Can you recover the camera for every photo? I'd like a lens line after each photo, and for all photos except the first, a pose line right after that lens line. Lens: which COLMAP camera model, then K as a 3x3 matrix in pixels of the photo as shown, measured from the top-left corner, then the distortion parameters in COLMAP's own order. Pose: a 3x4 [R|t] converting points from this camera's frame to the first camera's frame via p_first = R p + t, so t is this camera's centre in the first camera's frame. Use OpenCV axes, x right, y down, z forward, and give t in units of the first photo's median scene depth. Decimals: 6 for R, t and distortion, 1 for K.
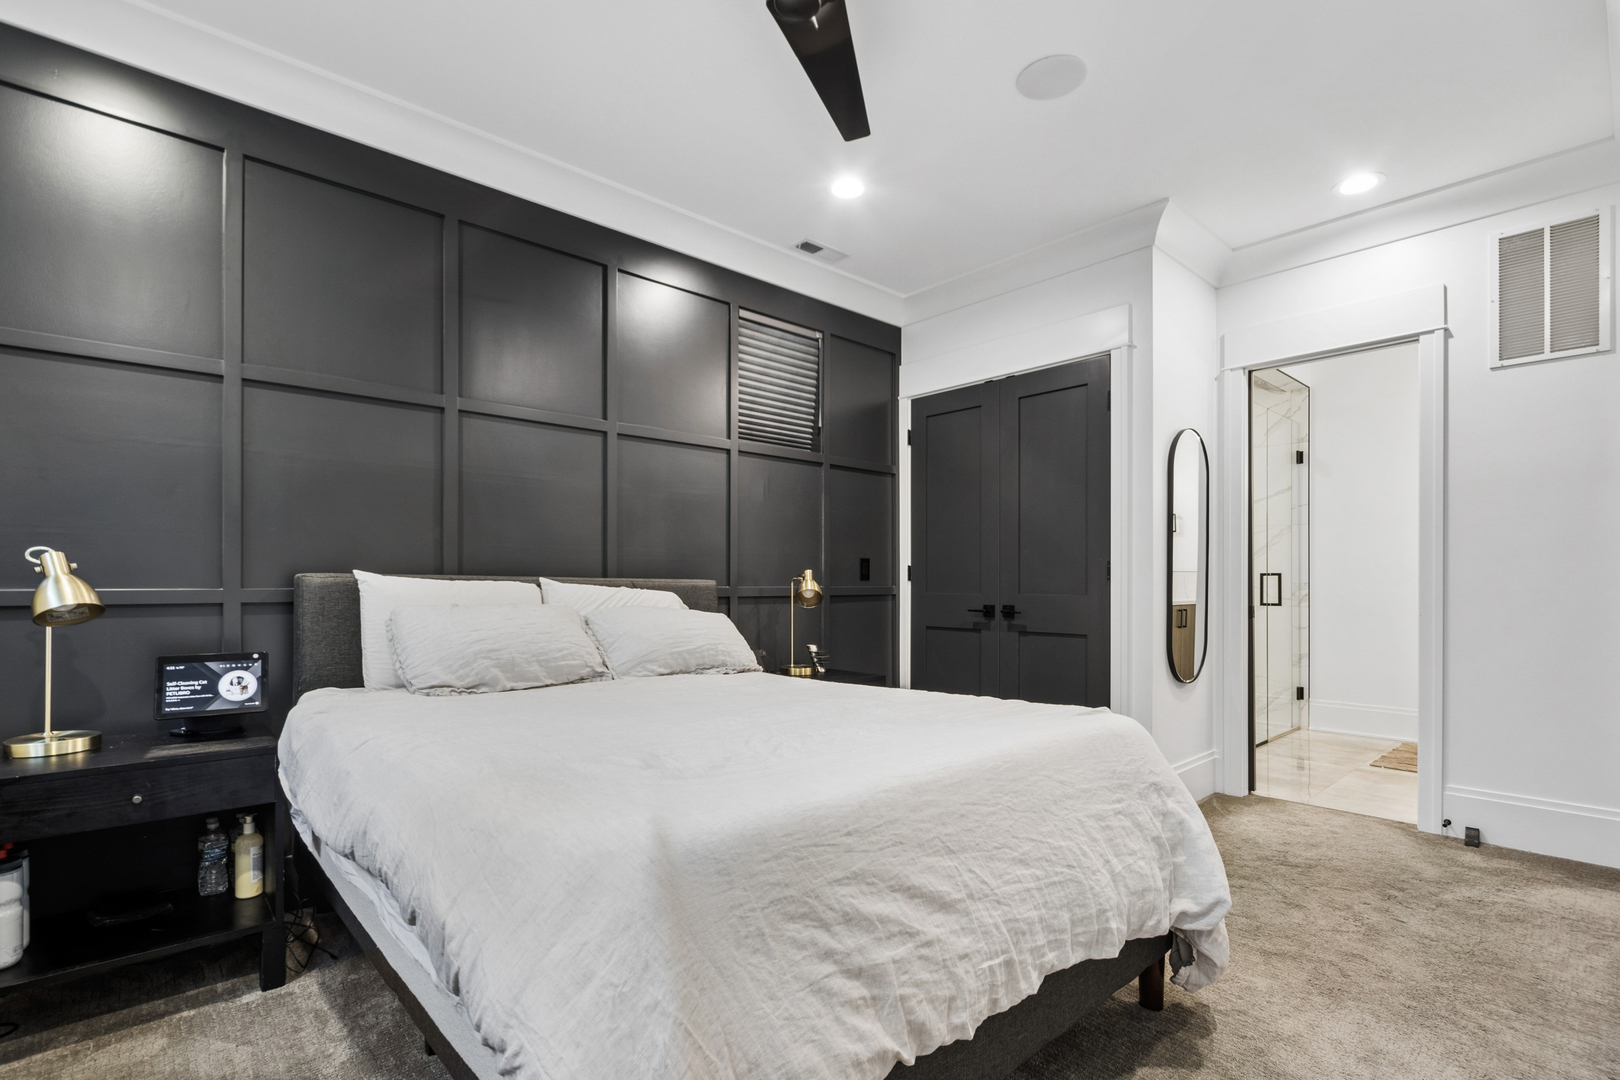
lens RADIAL K [[772.9, 0, 823.7], [0, 772.9, 584.3], [0, 0, 1]] dist [-0.002761, -0.000318]
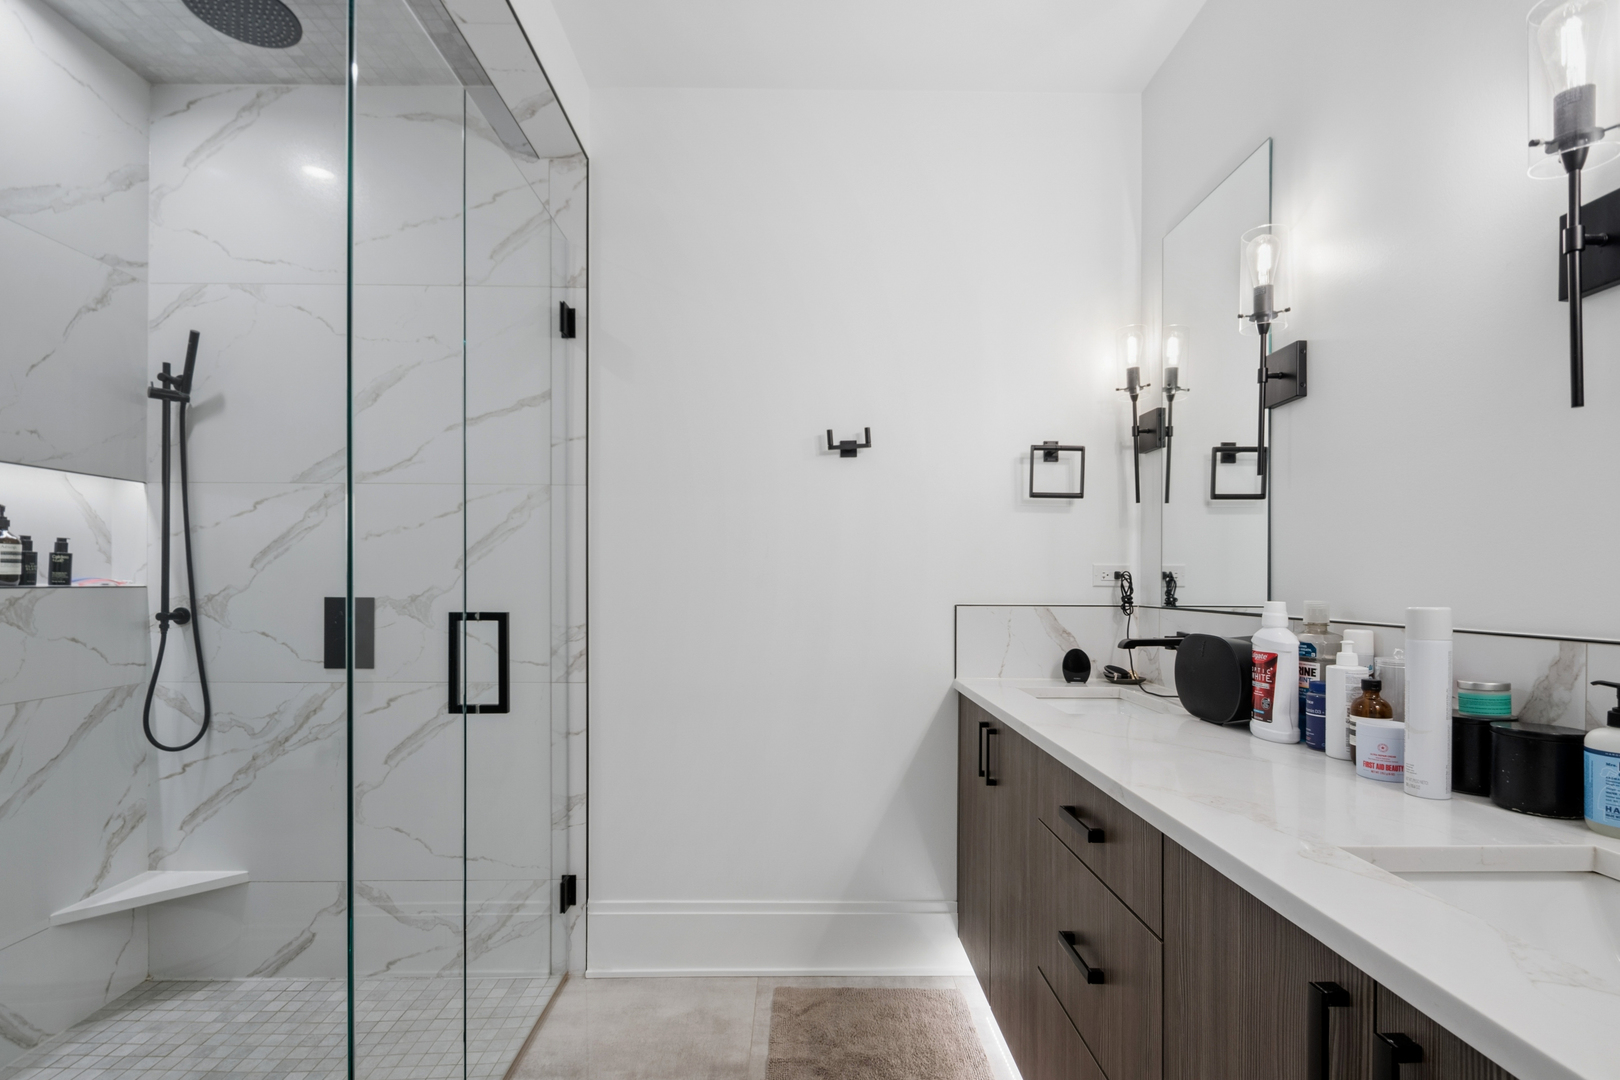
lens RADIAL K [[772.9, 0, 808.7], [0, 772.9, 585.2], [0, 0, 1]] dist [-0.002761, -0.000318]
pose [[0.683852, -0.000802, 0.729620, 0.403772], [-0.001857, 0.999994, 0.002839, -0.025600], [-0.729618, -0.003296, 0.683847, 0.623922]]
